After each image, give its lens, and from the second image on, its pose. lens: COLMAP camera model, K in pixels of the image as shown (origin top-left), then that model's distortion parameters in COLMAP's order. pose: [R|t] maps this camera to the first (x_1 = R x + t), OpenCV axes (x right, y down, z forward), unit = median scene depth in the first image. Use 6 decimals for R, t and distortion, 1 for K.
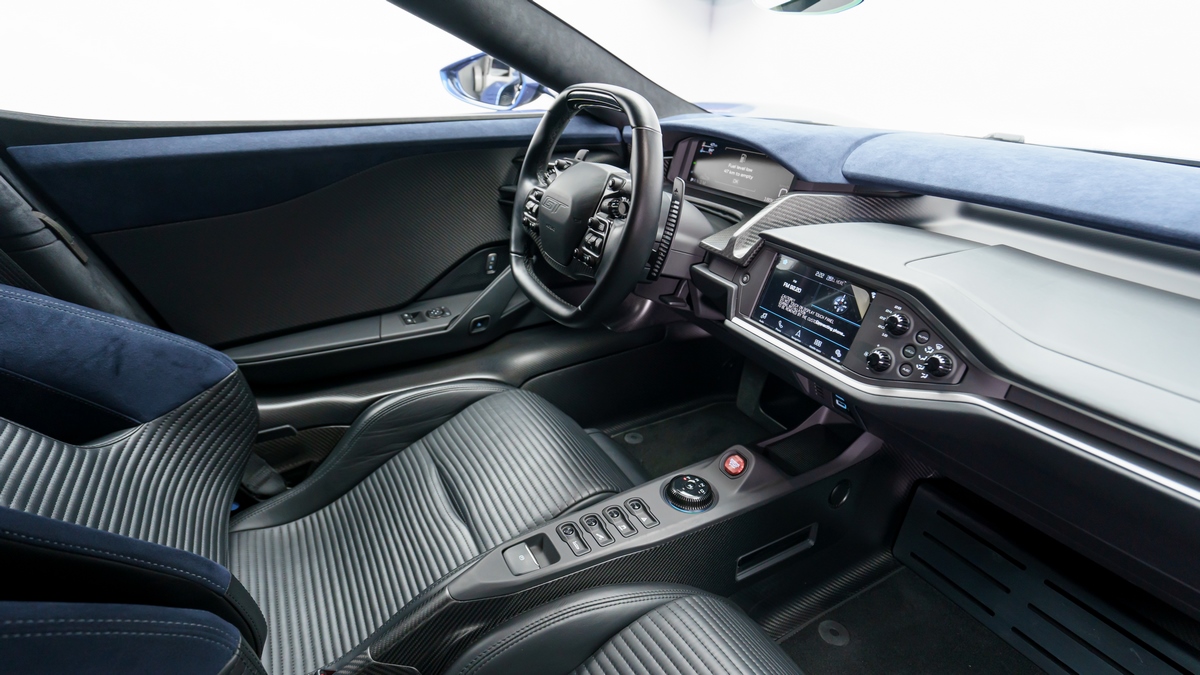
lens RADIAL K [[572.1, 0, 595.6], [0, 572.1, 341.5], [0, 0, 1]] dist [-0.002801, -0.000163]
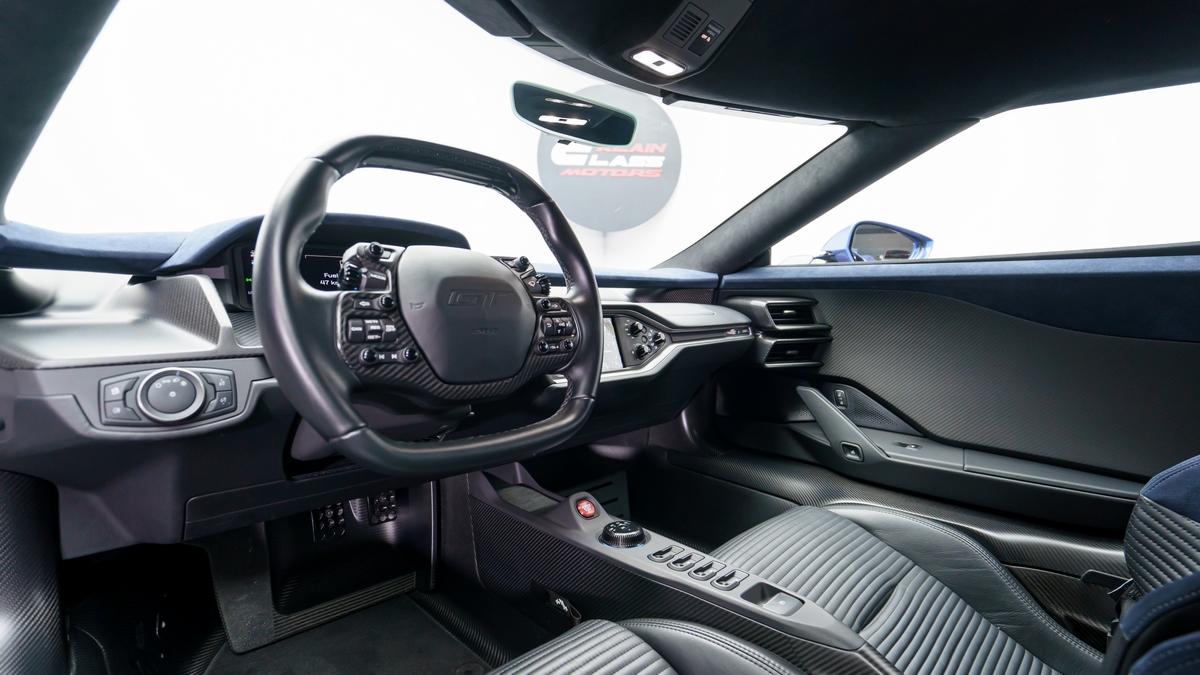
lens RADIAL K [[566.3, 0, 600.0], [0, 566.3, 337.5], [0, 0, 1]] dist [0.017759, -0.000185]
pose [[-0.291607, -0.085185, 0.952738, -0.801450], [0.405575, 0.891051, 0.203805, -0.298618], [-0.866299, 0.445837, -0.225287, 1.121075]]
